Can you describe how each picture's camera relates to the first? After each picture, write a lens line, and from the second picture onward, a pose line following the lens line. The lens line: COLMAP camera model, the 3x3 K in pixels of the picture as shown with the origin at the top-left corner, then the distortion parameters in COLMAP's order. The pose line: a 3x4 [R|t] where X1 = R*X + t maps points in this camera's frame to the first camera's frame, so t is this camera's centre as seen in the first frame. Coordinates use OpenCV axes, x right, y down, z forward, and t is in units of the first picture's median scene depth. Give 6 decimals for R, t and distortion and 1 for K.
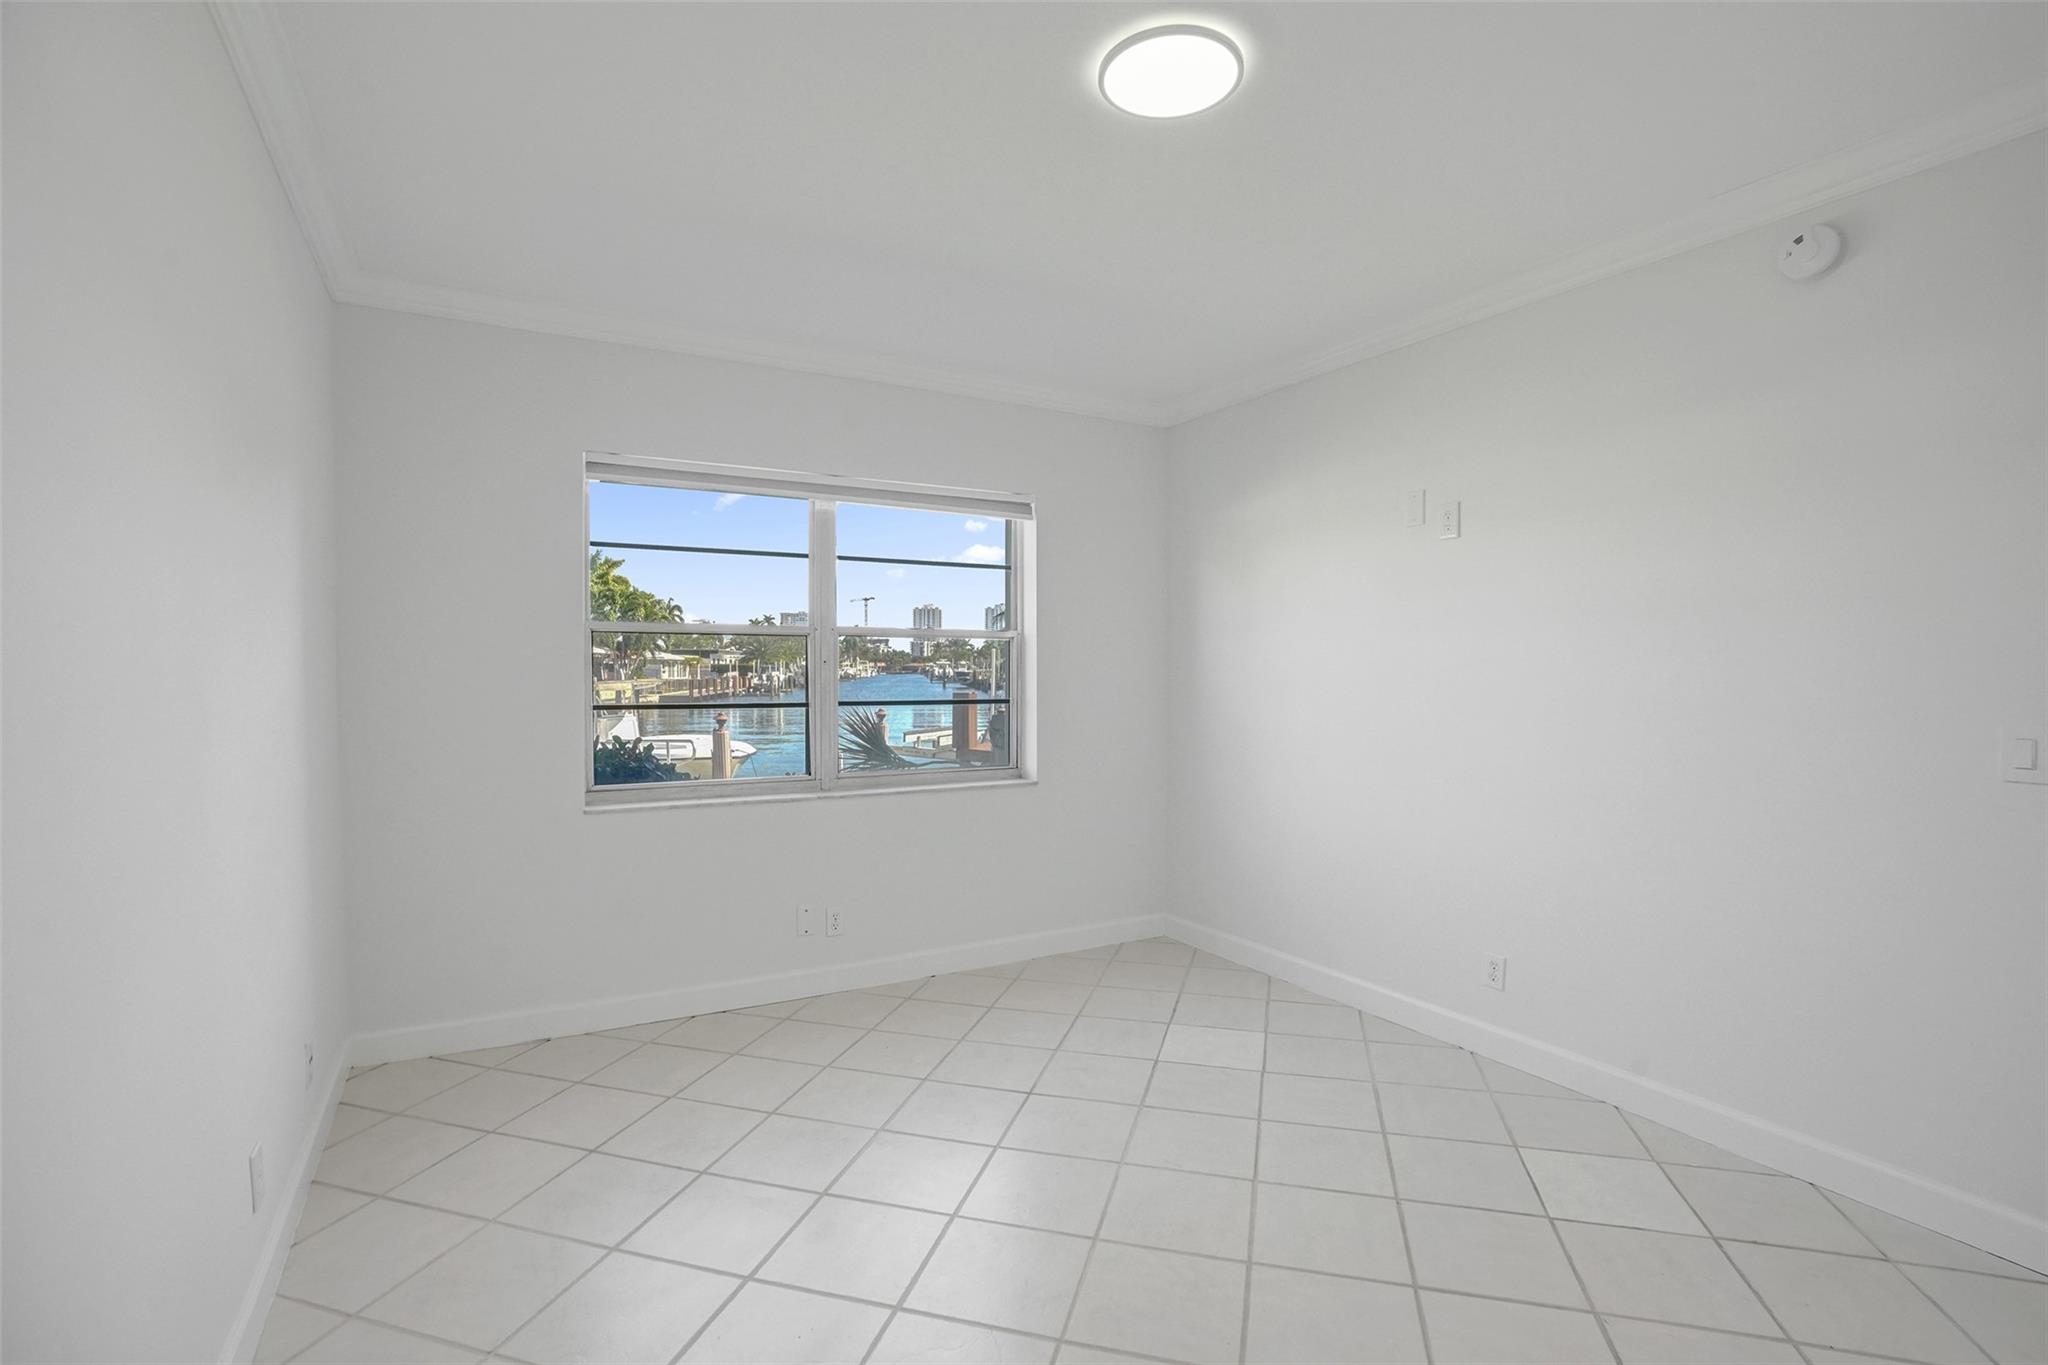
lens RADIAL K [[927.5, 0, 1034.9], [0, 927.5, 625.0], [0, 0, 1]] dist [-0.015083, 0.004638]
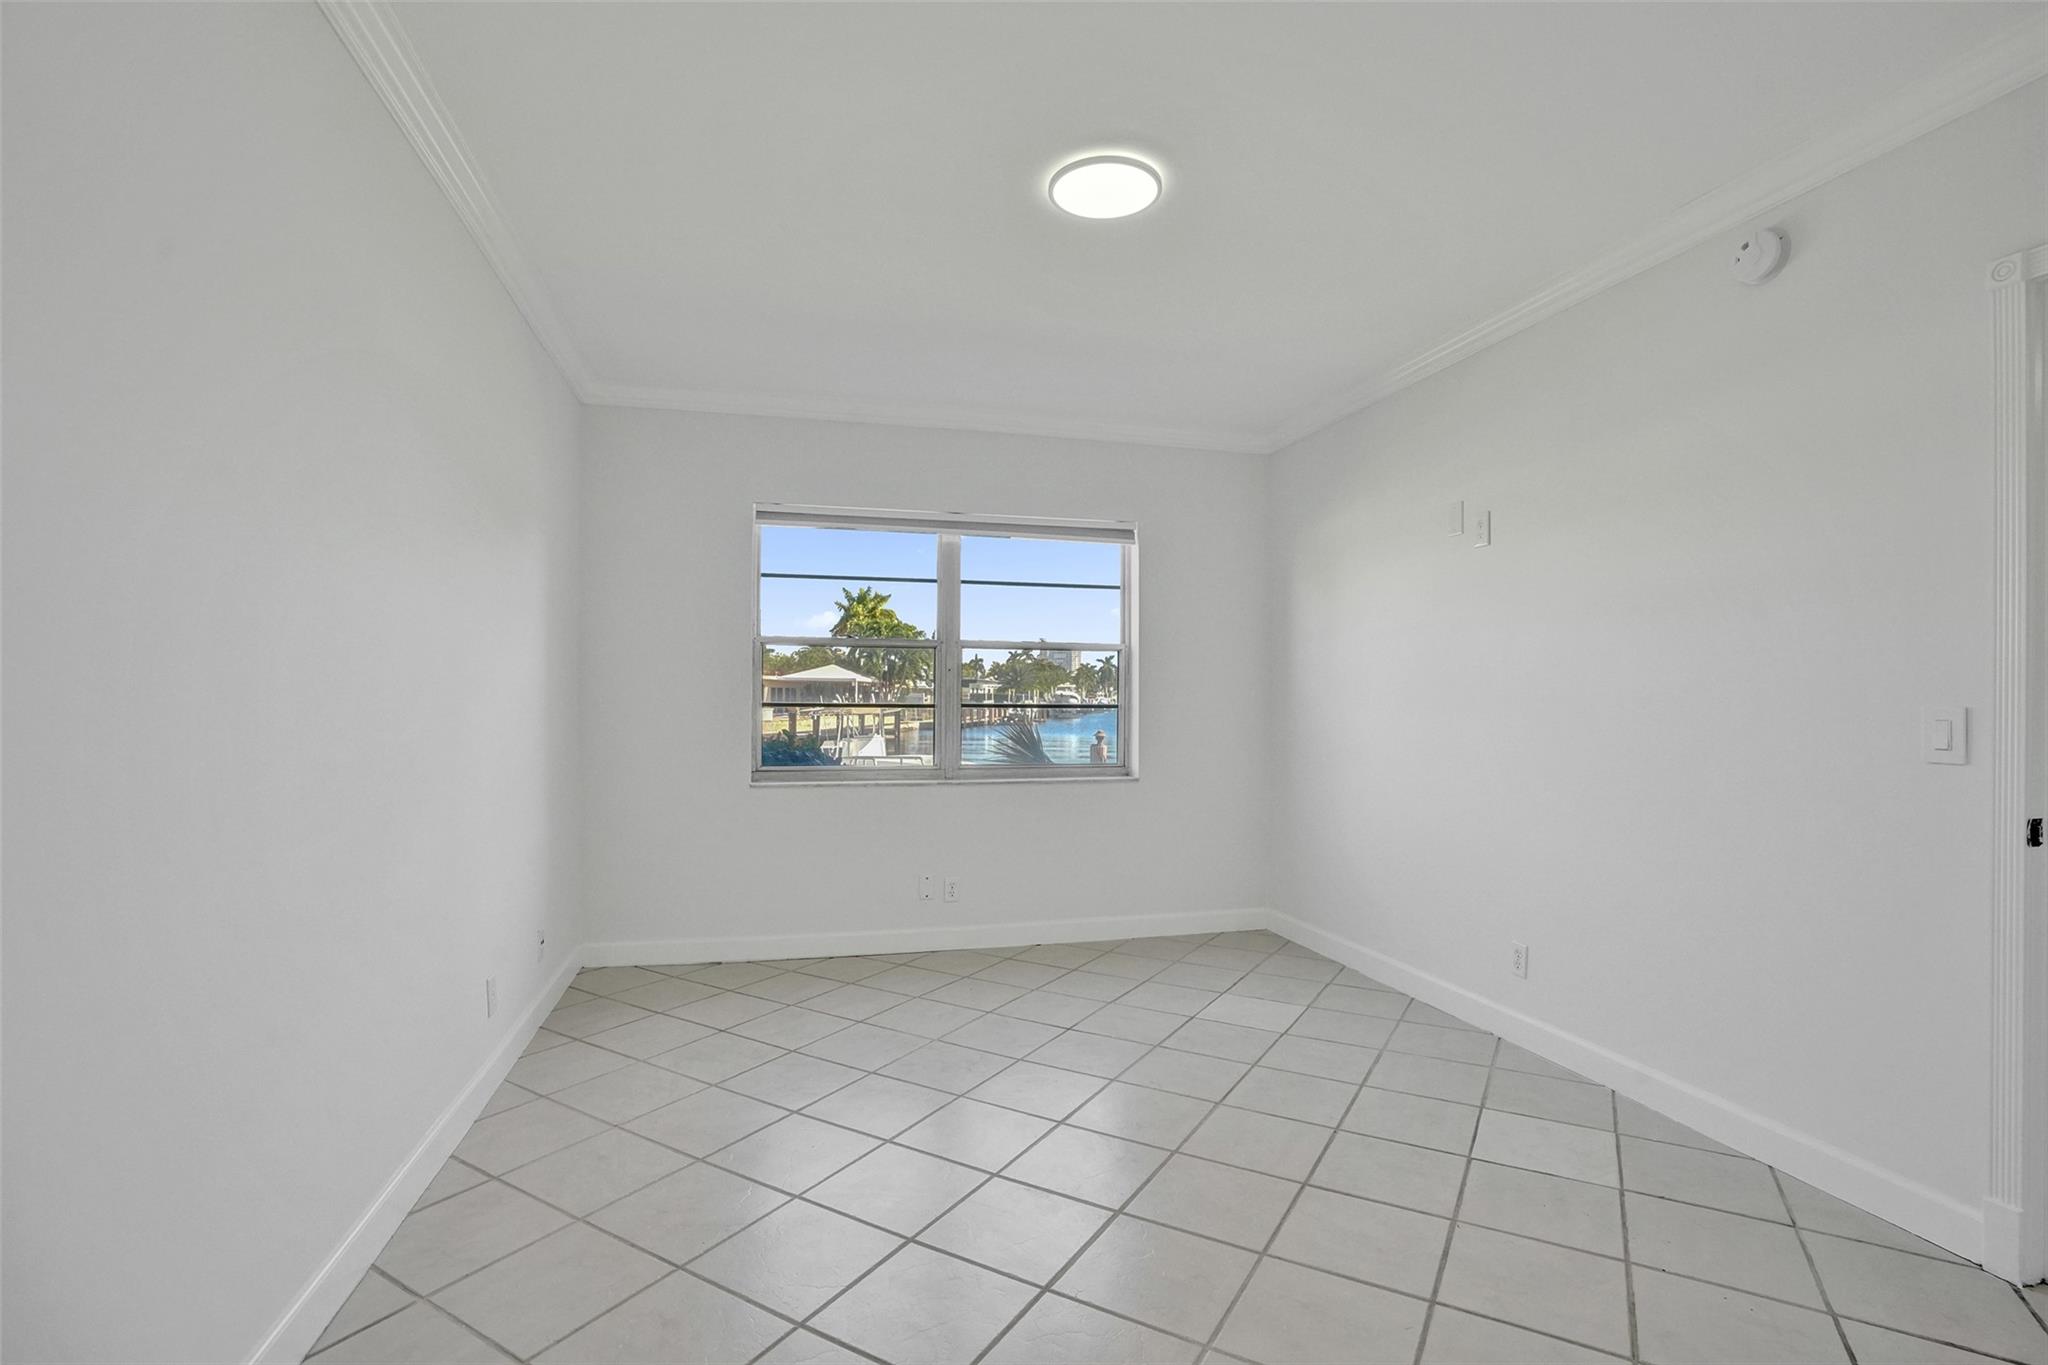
lens RADIAL K [[927.5, 0, 1048.5], [0, 927.5, 622.0], [0, 0, 1]] dist [-0.015083, 0.004638]
pose [[0.968445, -0.017140, -0.248638, 0.192436], [0.008564, 0.999332, -0.035533, 0.021555], [0.249081, 0.032282, 0.967944, -0.114923]]
